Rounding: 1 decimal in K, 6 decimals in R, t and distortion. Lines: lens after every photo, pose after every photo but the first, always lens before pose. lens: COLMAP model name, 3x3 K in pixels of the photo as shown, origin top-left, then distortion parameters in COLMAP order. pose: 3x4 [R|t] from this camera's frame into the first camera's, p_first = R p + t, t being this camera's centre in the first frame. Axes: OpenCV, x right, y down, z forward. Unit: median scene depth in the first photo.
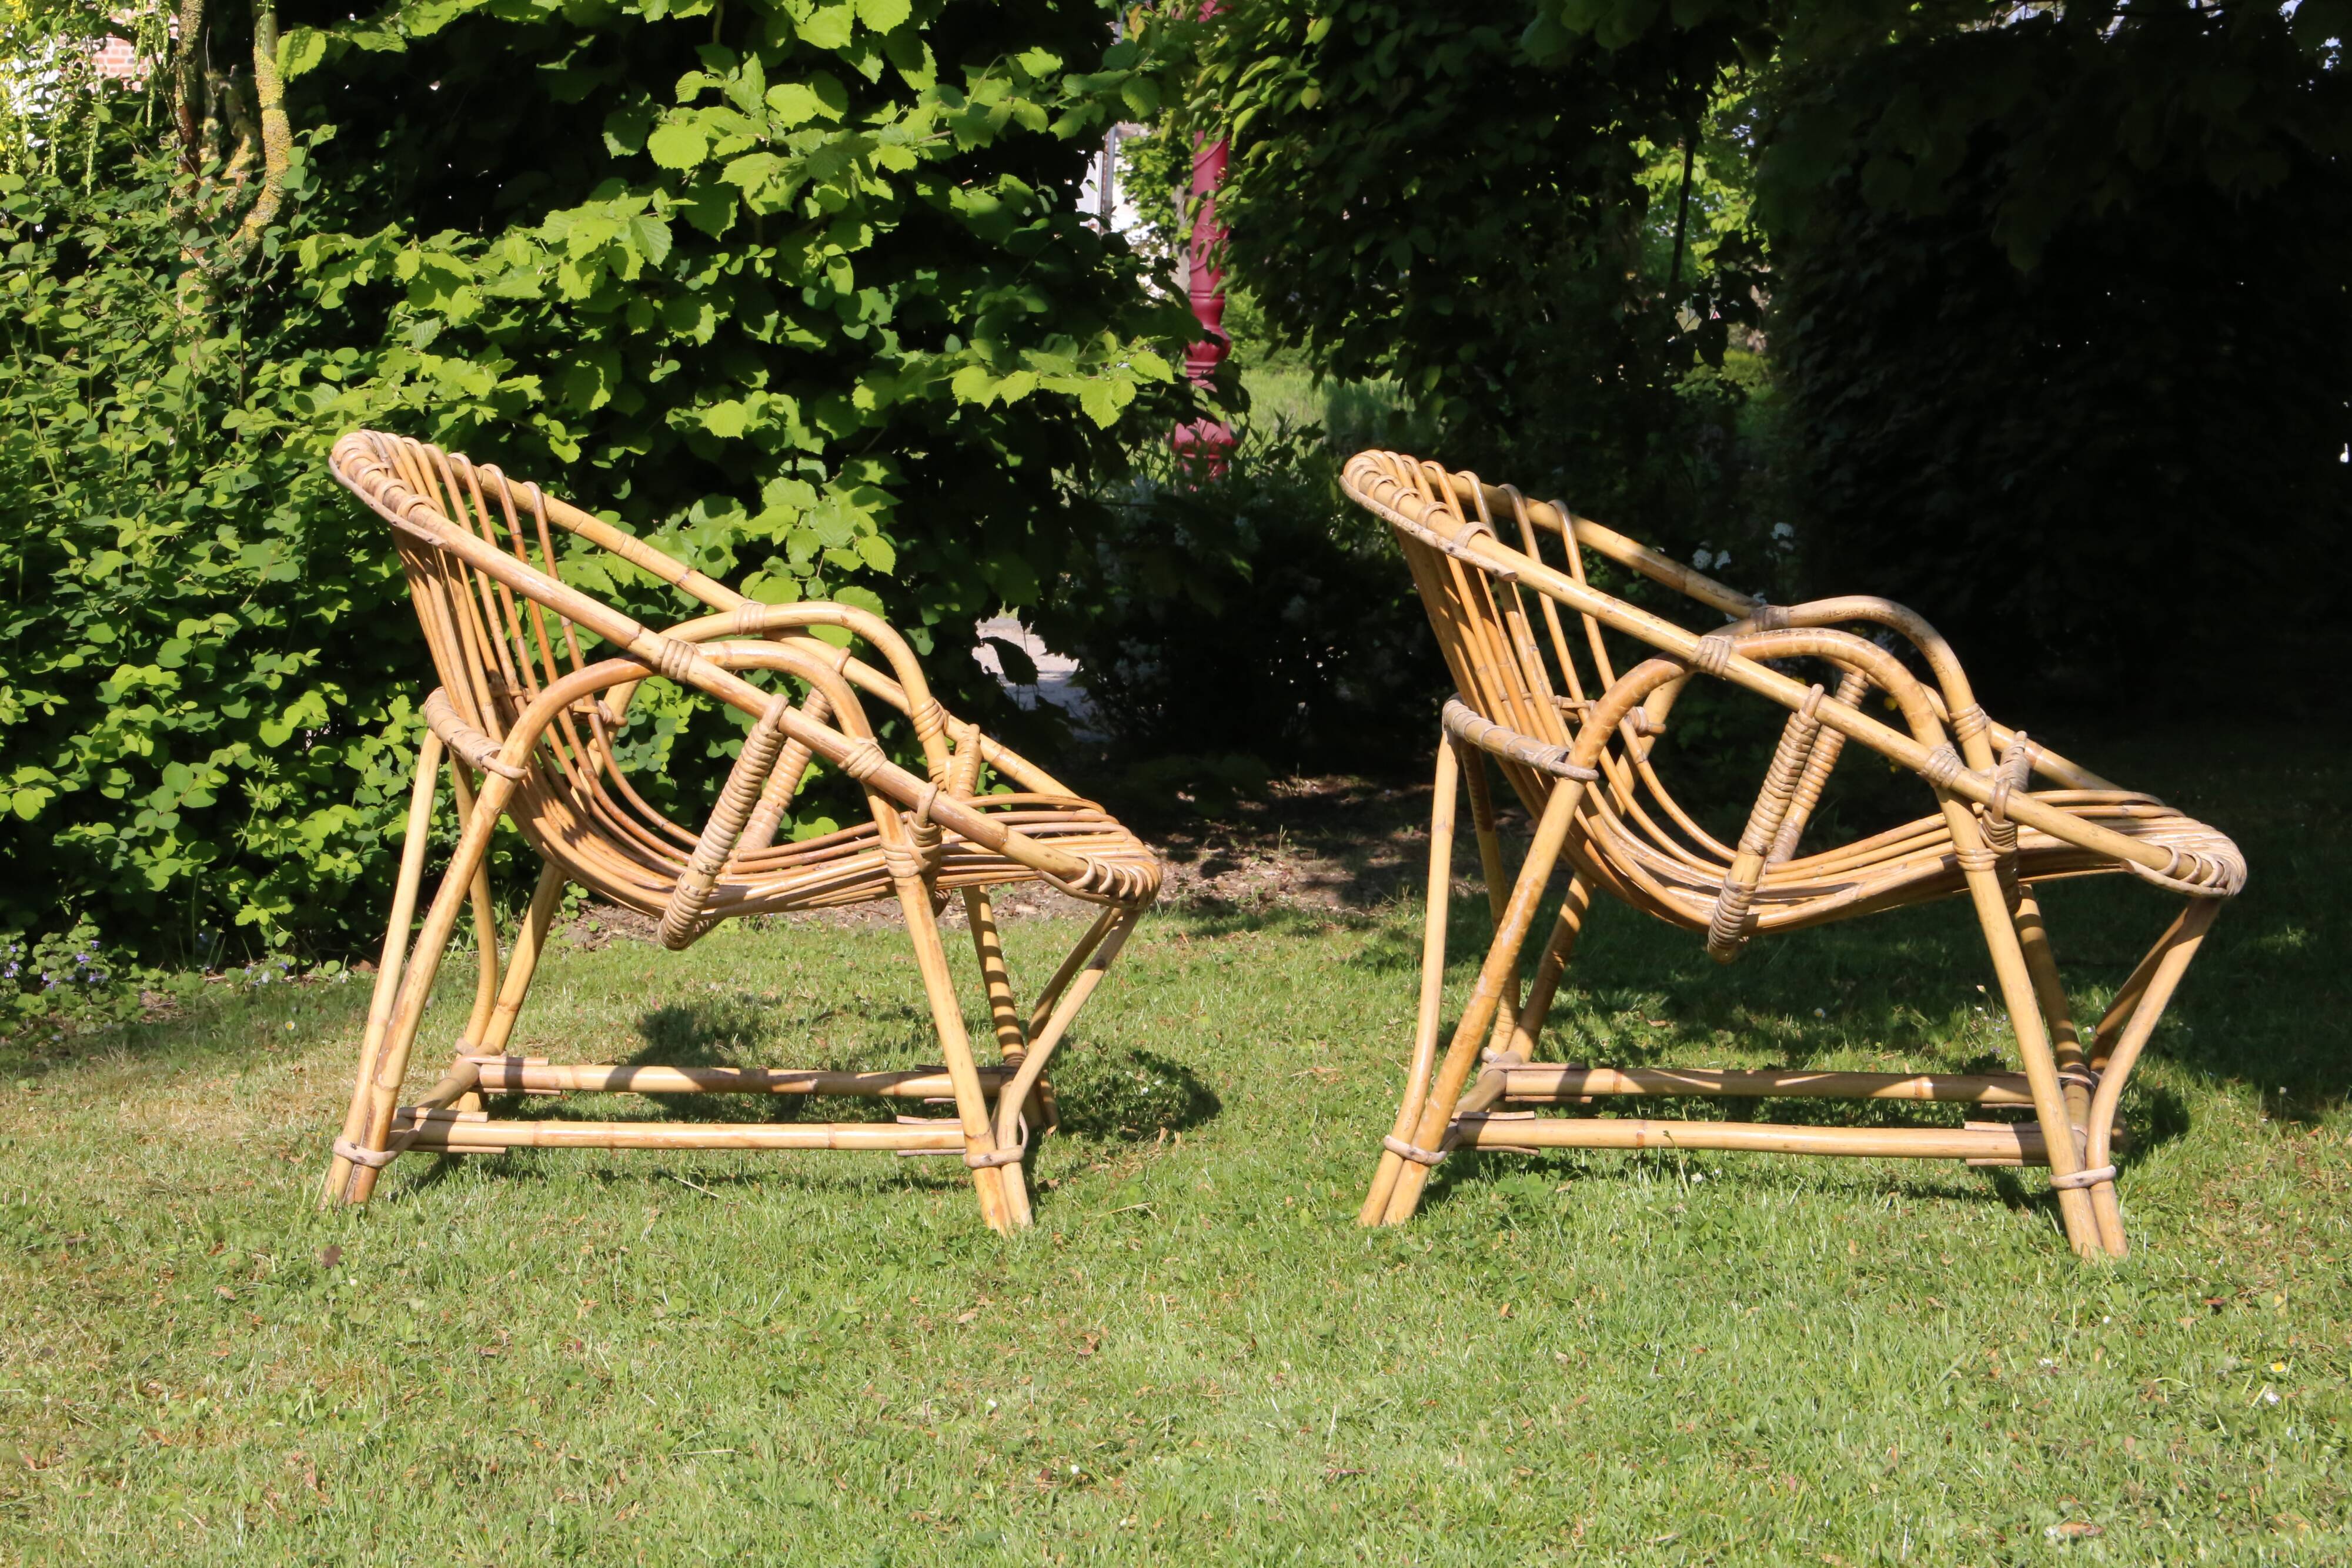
lens RADIAL K [[4078.6, 0, 1173.5], [0, 4078.6, 776.5], [0, 0, 1]] dist [0.175874, 0.000000]
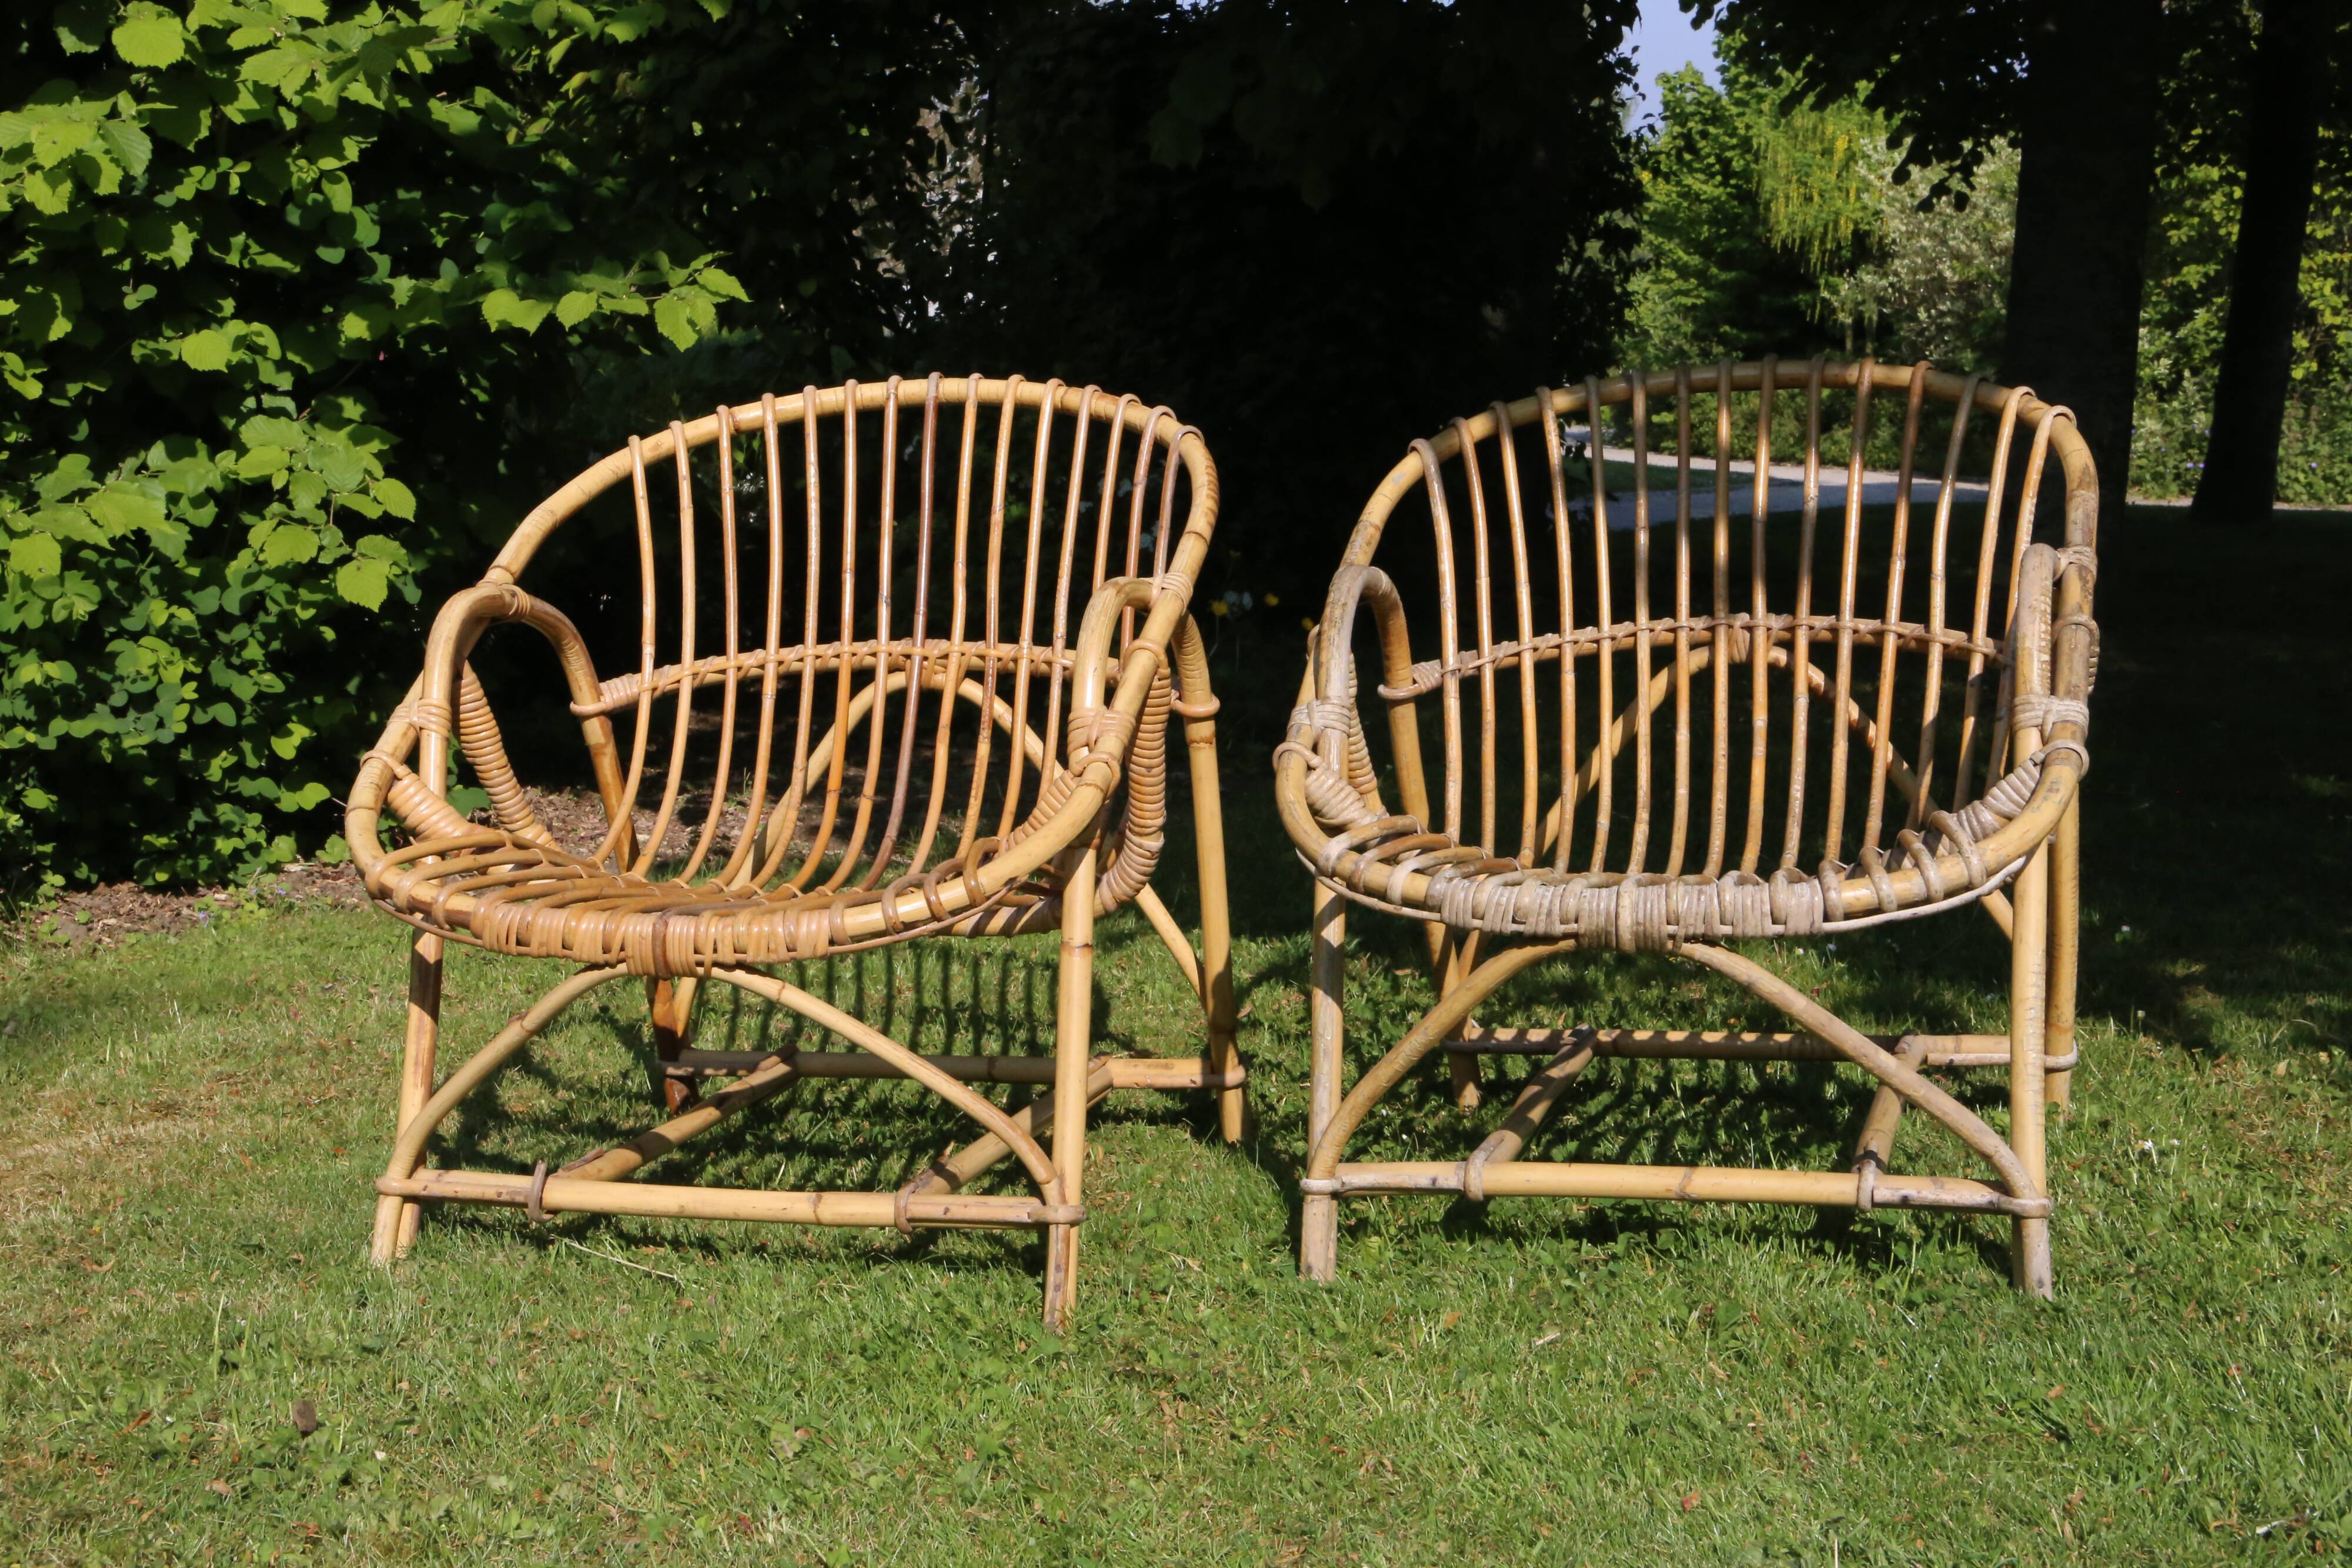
lens RADIAL K [[3547.9, 0, 1158.9], [0, 3547.9, 785.8], [0, 0, 1]] dist [0.120386, 0.000000]
pose [[0.959844, -0.044732, 0.276945, -0.133138], [0.036325, 0.998712, 0.035417, -0.012128], [-0.278173, -0.023935, 0.960233, 0.183121]]
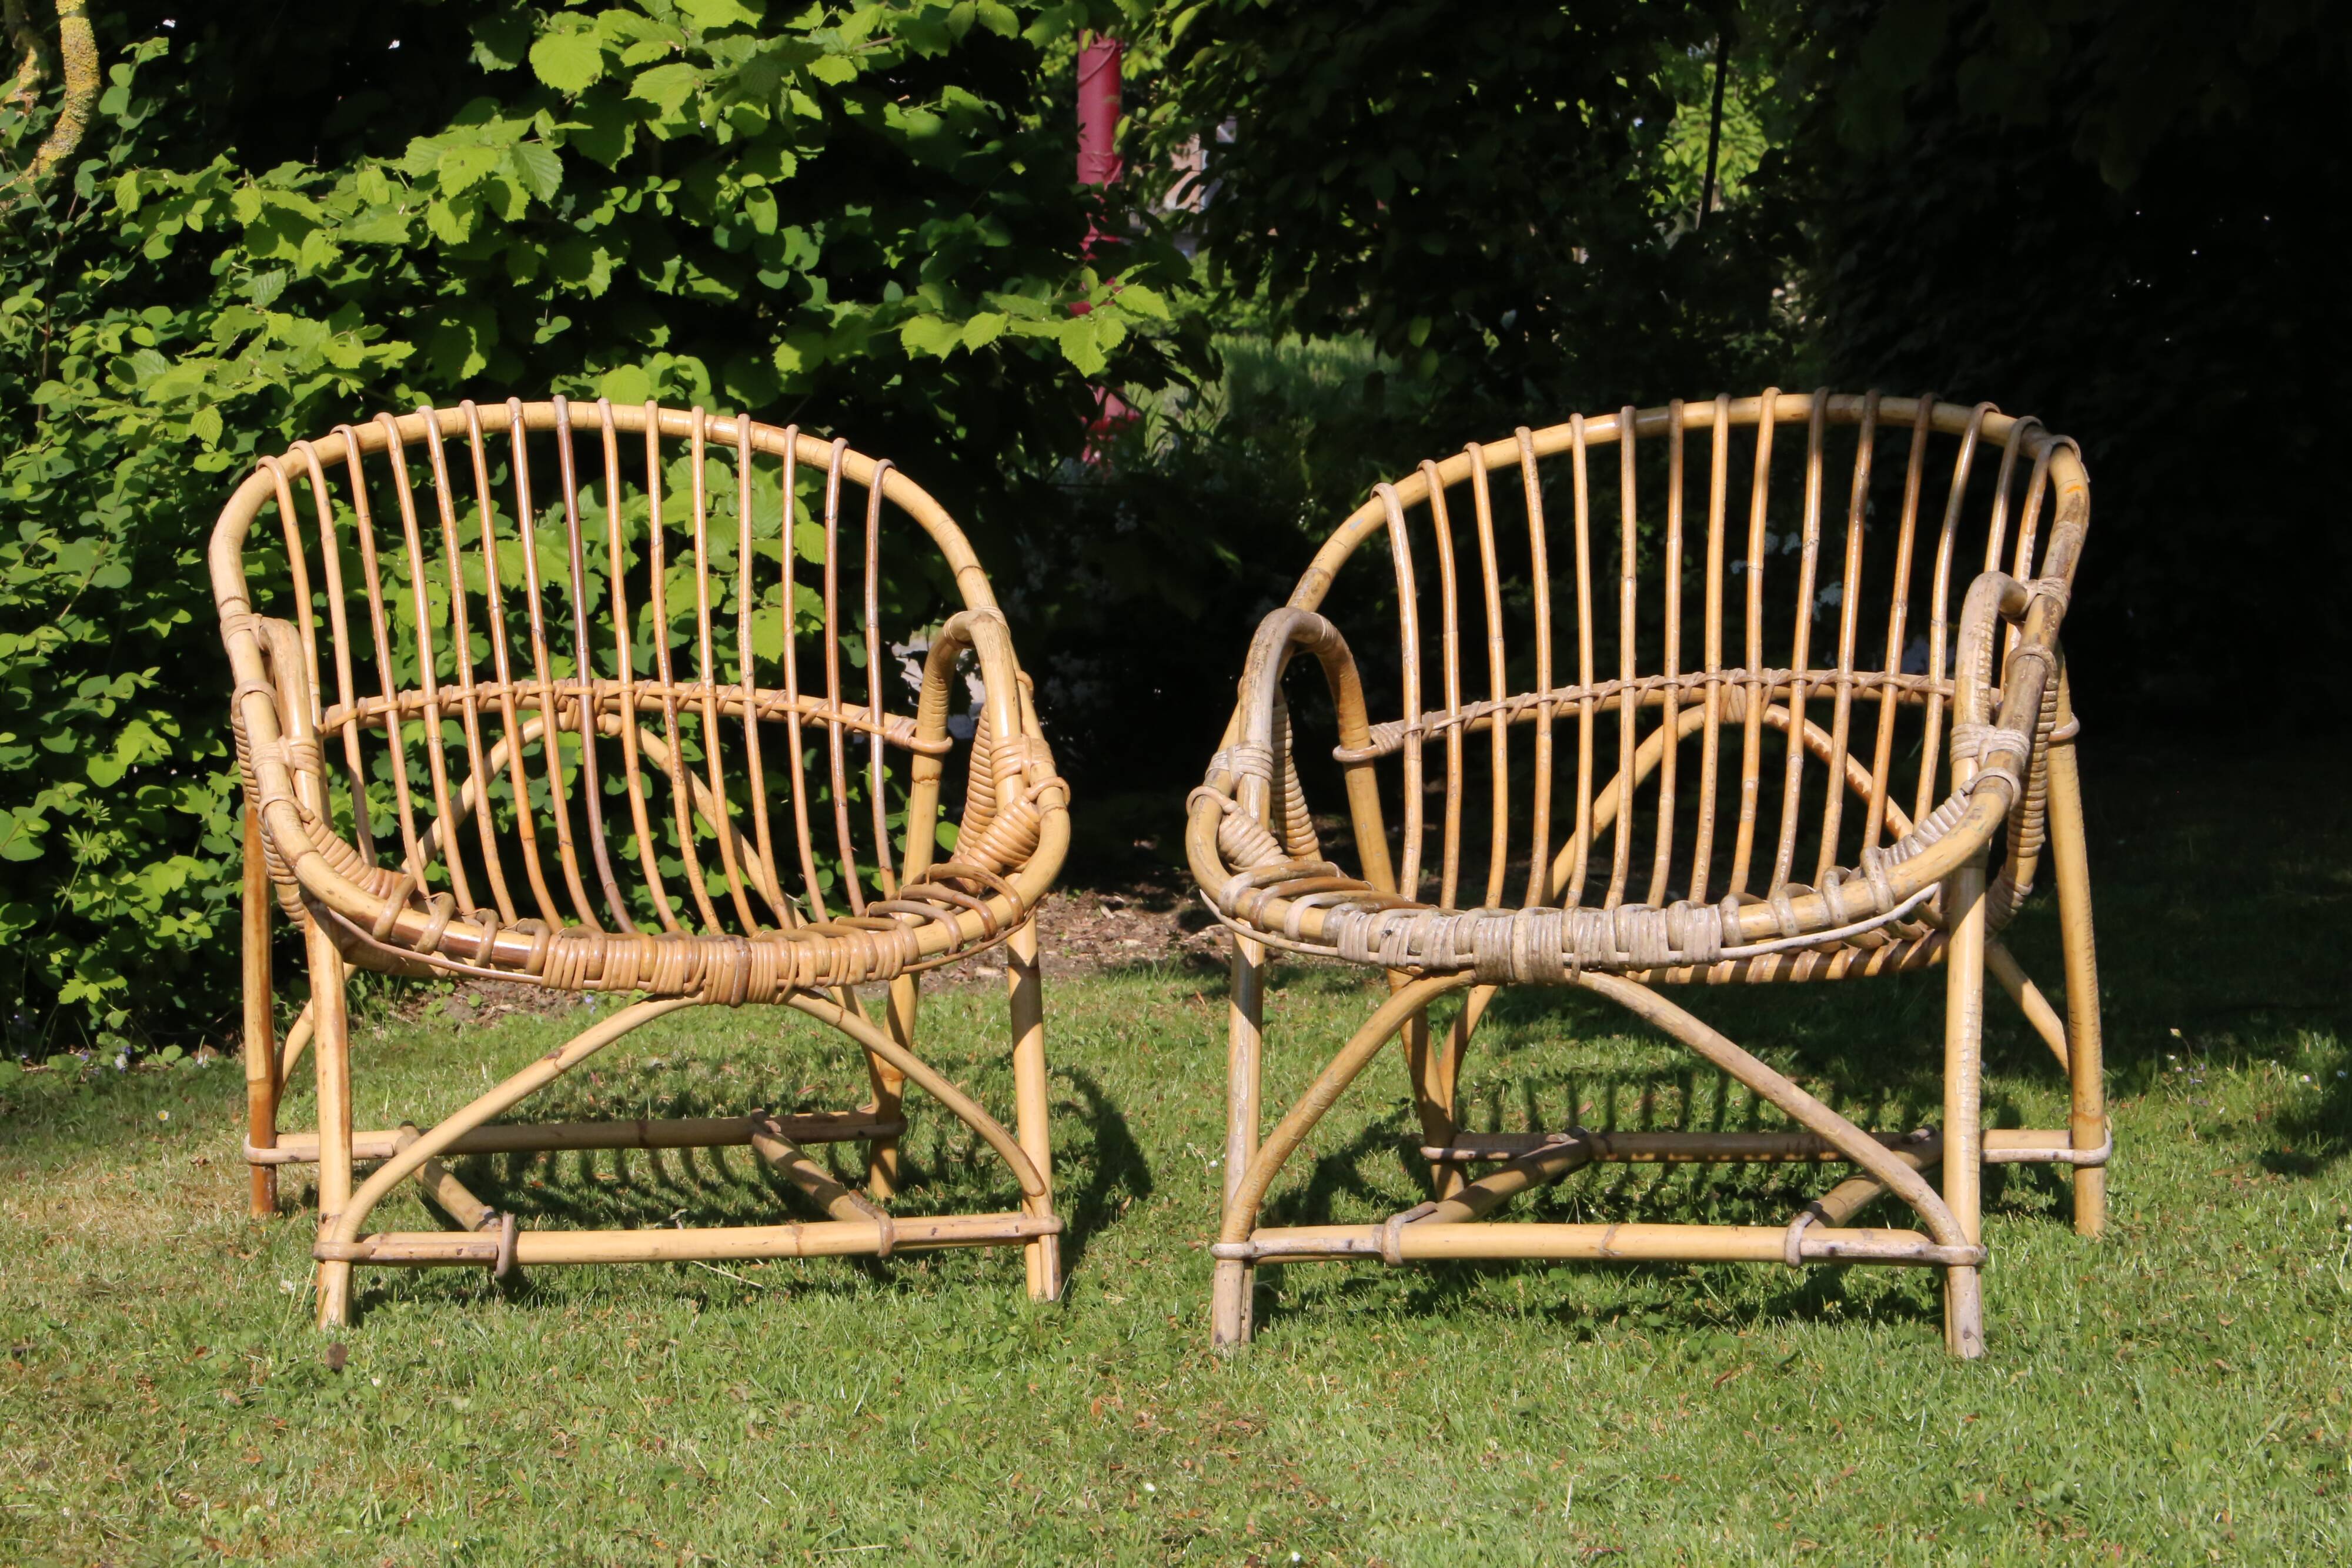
lens RADIAL K [[5112.7, 0, 1161.7], [0, 5112.7, 798.5], [0, 0, 1]] dist [0.261506, 0.000000]
pose [[0.999167, -0.017183, 0.037002, -0.041196], [0.017543, 0.999802, -0.009433, 0.008049], [-0.036833, 0.010075, 0.999271, -0.044979]]
